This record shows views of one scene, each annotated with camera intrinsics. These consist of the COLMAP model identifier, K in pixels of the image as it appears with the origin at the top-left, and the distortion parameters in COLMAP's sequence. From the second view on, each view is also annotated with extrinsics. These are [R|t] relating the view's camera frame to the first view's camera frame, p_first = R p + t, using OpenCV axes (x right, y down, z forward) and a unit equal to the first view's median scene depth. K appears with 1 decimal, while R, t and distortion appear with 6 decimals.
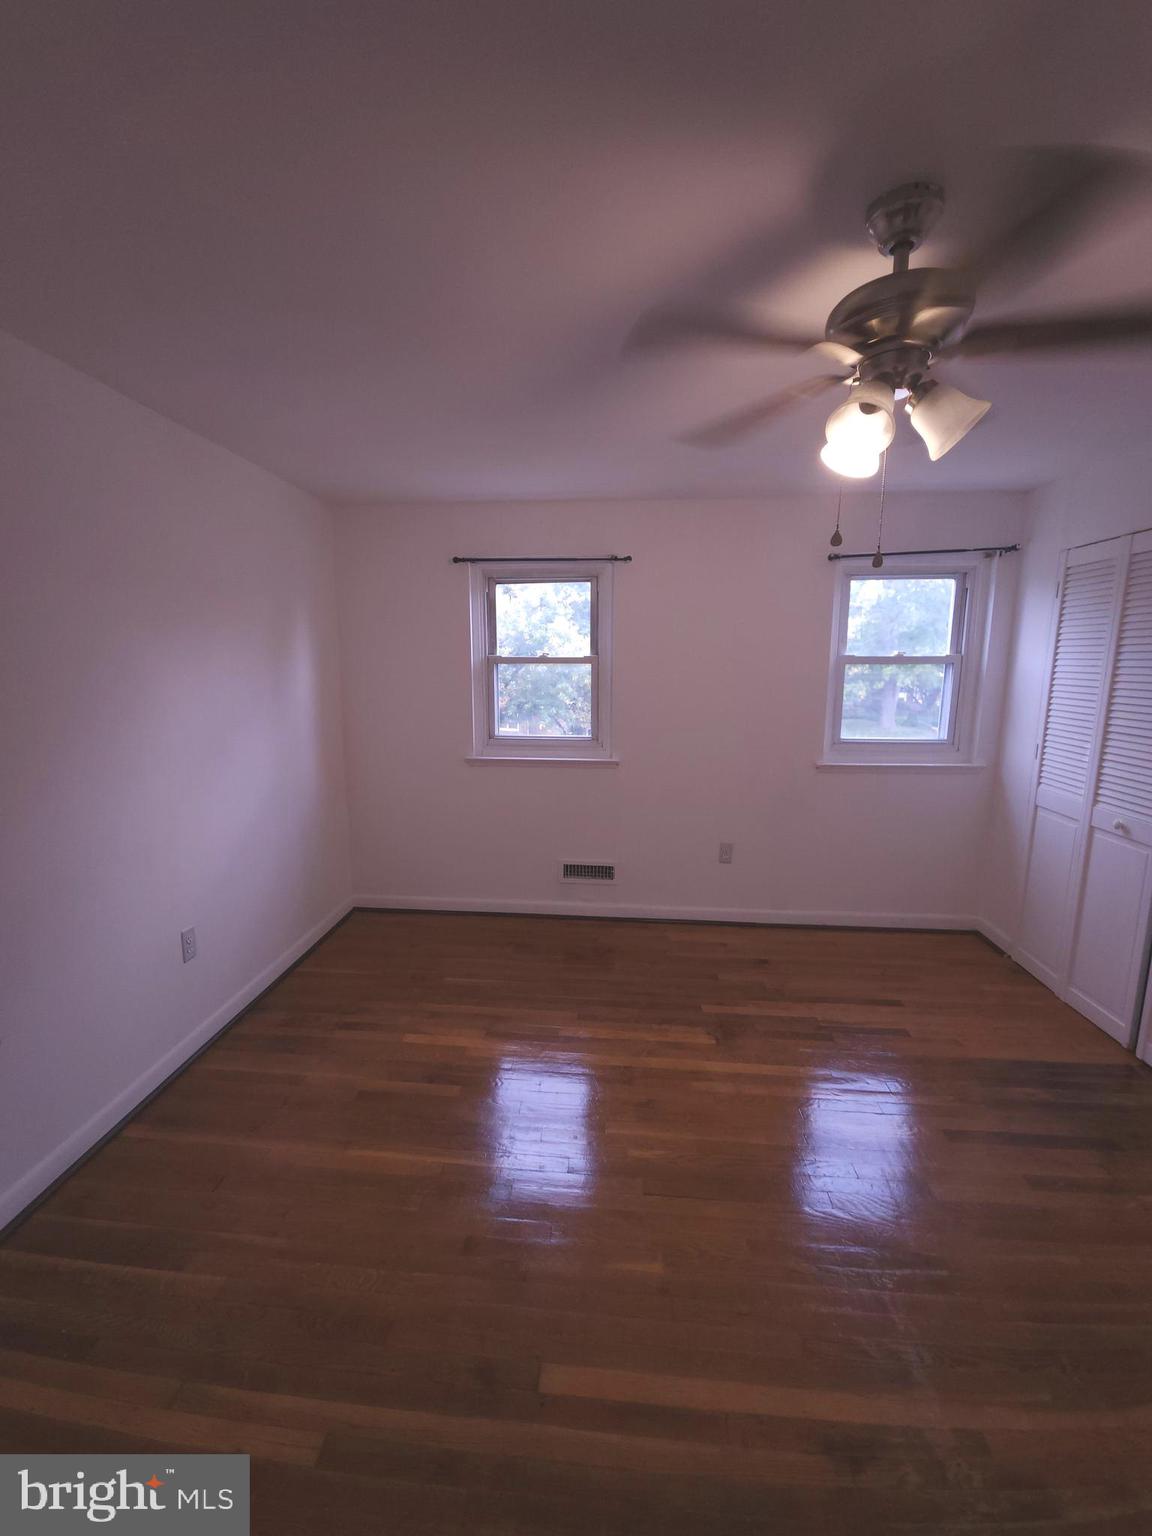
lens RADIAL K [[631.1, 0, 573.9], [0, 631.1, 762.8], [0, 0, 1]] dist [0.004769, -0.000098]
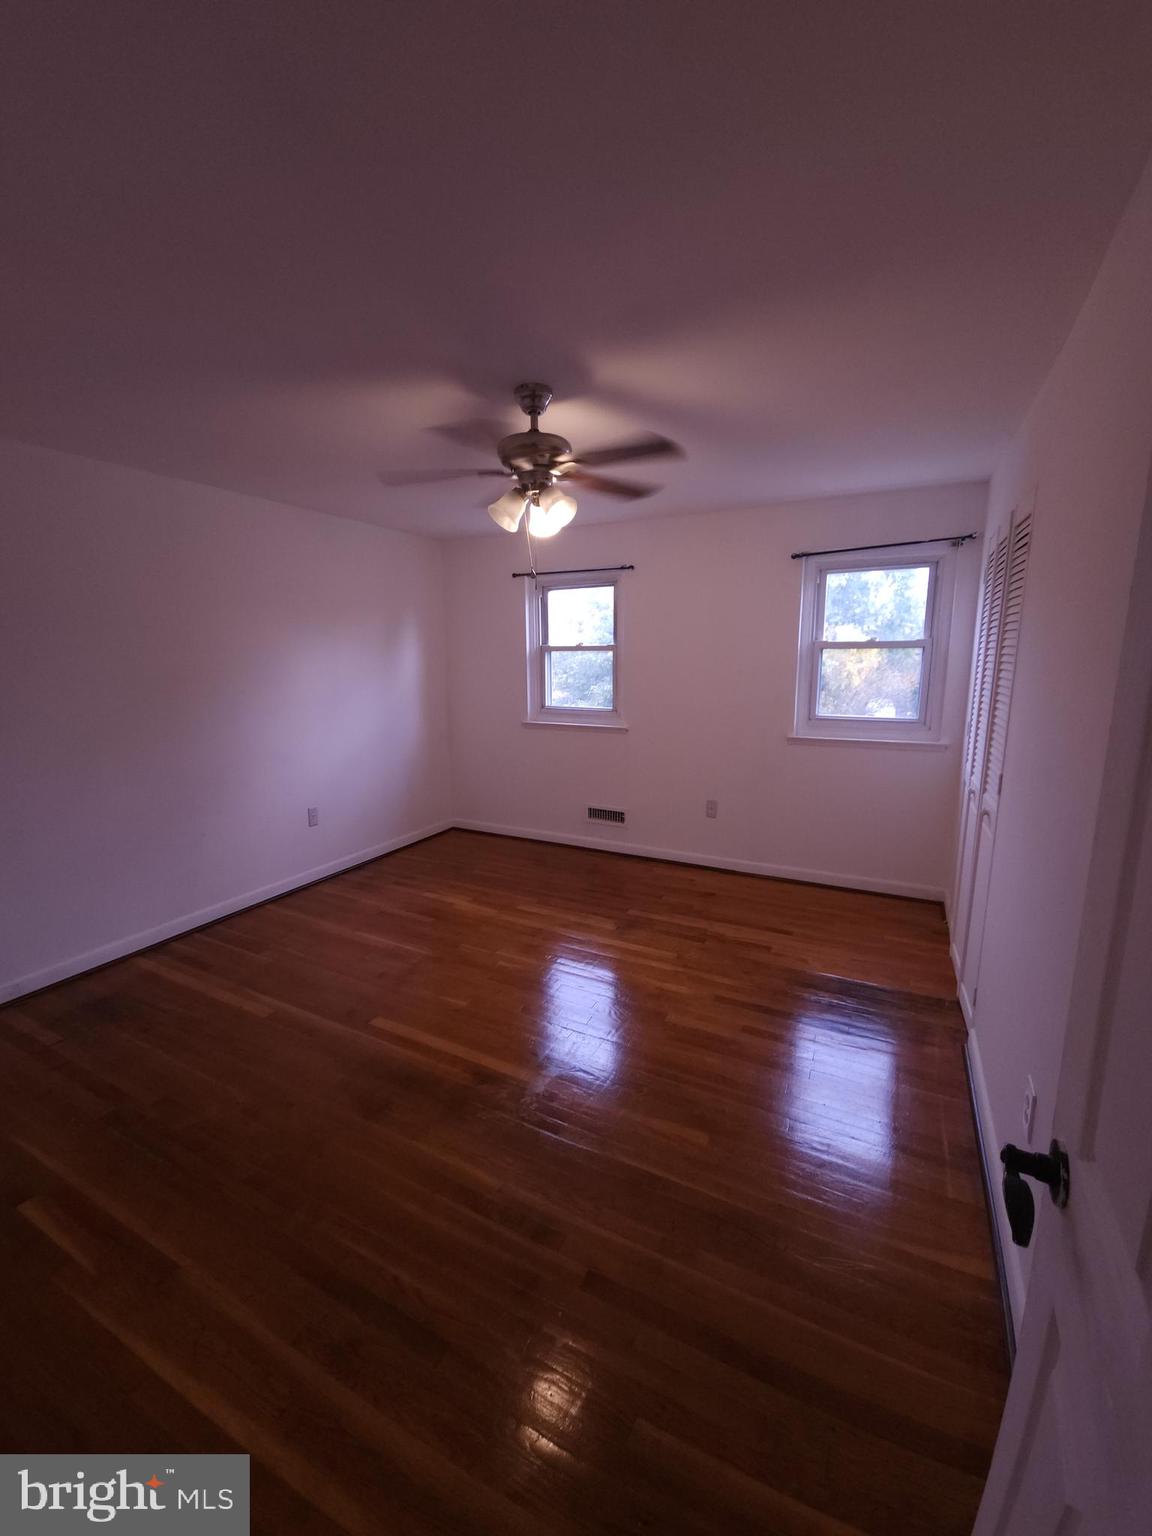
lens RADIAL K [[631.1, 0, 573.5], [0, 631.1, 767.0], [0, 0, 1]] dist [0.004769, -0.000098]
pose [[0.921491, 0.061152, -0.383555, 0.478964], [-0.053399, 0.998097, 0.030841, 0.043281], [0.384711, -0.007939, 0.923003, -0.213262]]
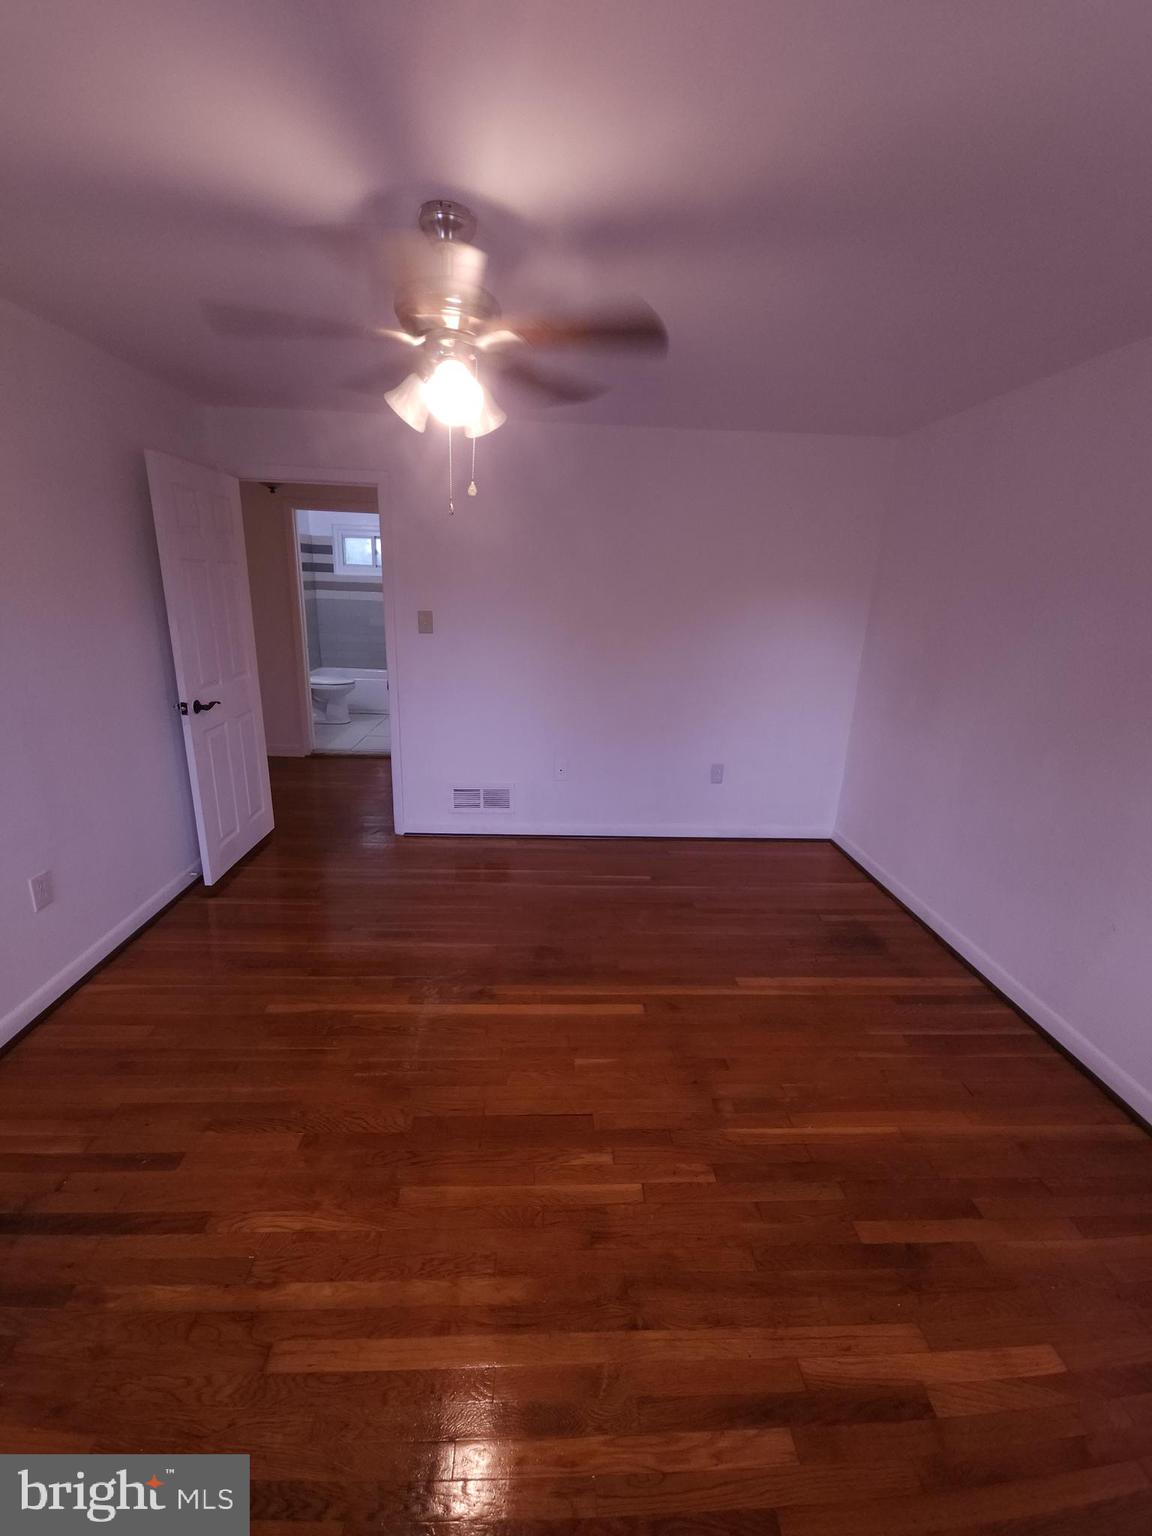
lens RADIAL K [[631.1, 0, 564.5], [0, 631.1, 764.8], [0, 0, 1]] dist [0.004769, -0.000098]
pose [[-0.992408, -0.008406, -0.122701, 0.154804], [-0.060931, 0.900226, 0.431139, -0.156573], [0.106834, 0.435342, -0.893903, 0.899420]]
